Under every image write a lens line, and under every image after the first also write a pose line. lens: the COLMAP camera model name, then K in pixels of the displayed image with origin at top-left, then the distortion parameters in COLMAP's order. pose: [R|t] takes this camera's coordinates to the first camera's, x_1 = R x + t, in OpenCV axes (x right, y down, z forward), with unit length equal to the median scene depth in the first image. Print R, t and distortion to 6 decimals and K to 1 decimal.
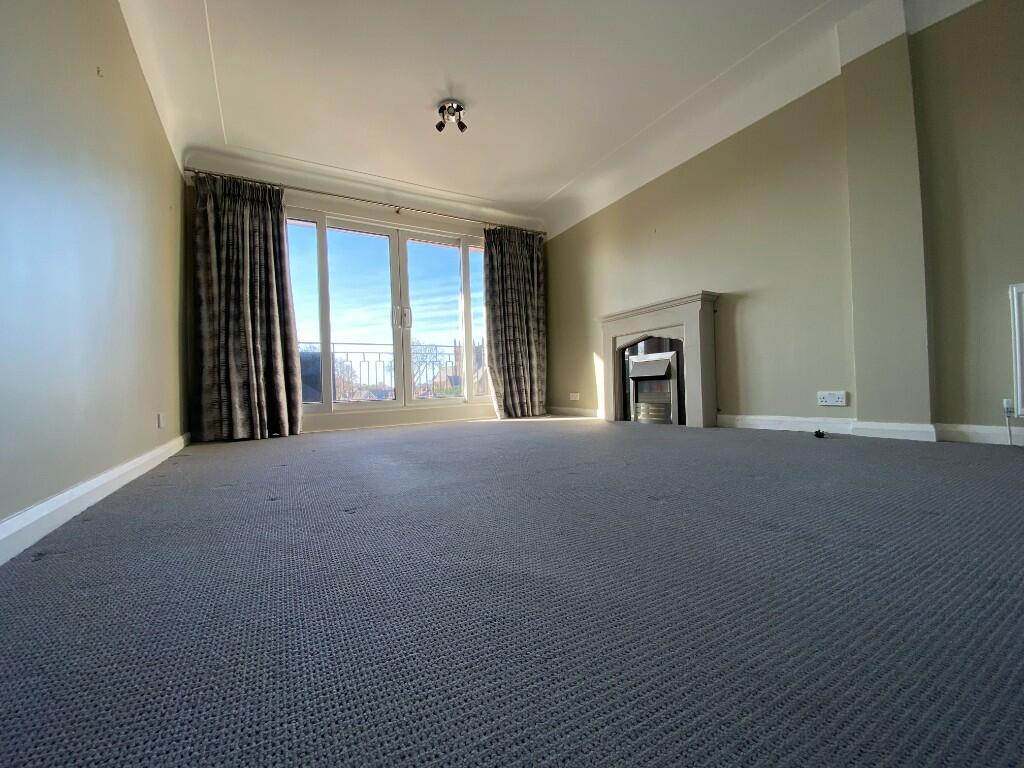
lens RADIAL K [[411.6, 0, 512.9], [0, 411.6, 394.3], [0, 0, 1]] dist [-0.016606, -0.003254]
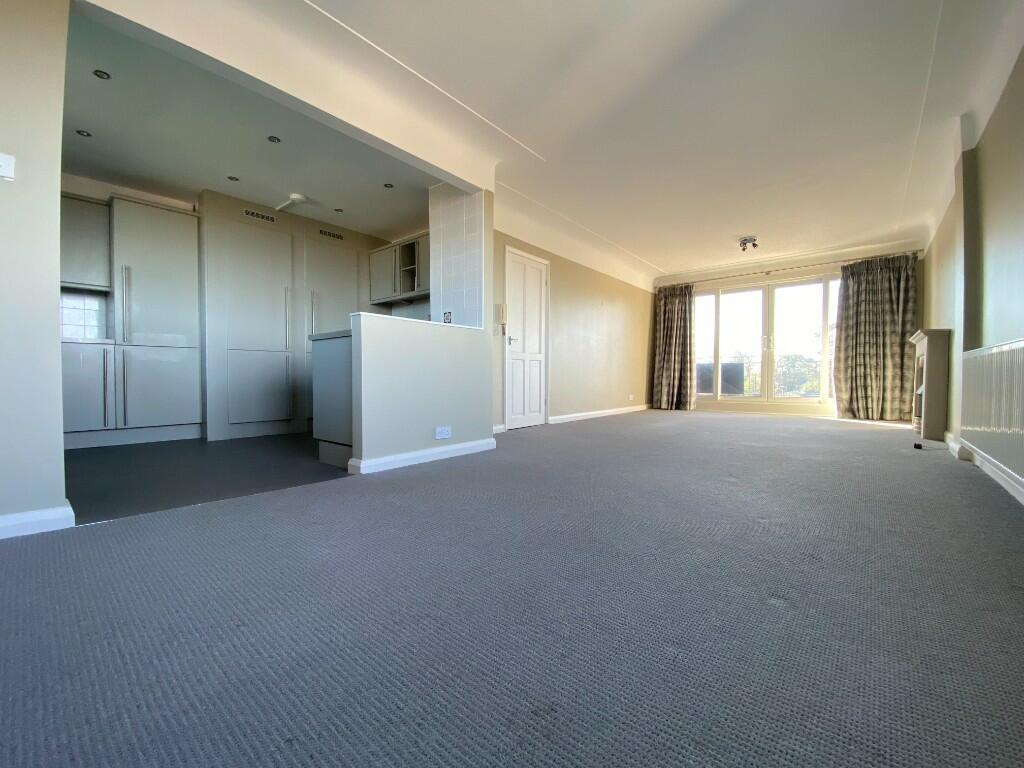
lens RADIAL K [[411.6, 0, 519.5], [0, 411.6, 382.1], [0, 0, 1]] dist [-0.016606, -0.003254]
pose [[0.334755, 0.058965, -0.940458, 0.801545], [-0.022506, 0.998256, 0.054578, -0.095768], [0.942036, 0.002896, 0.335498, -0.347033]]
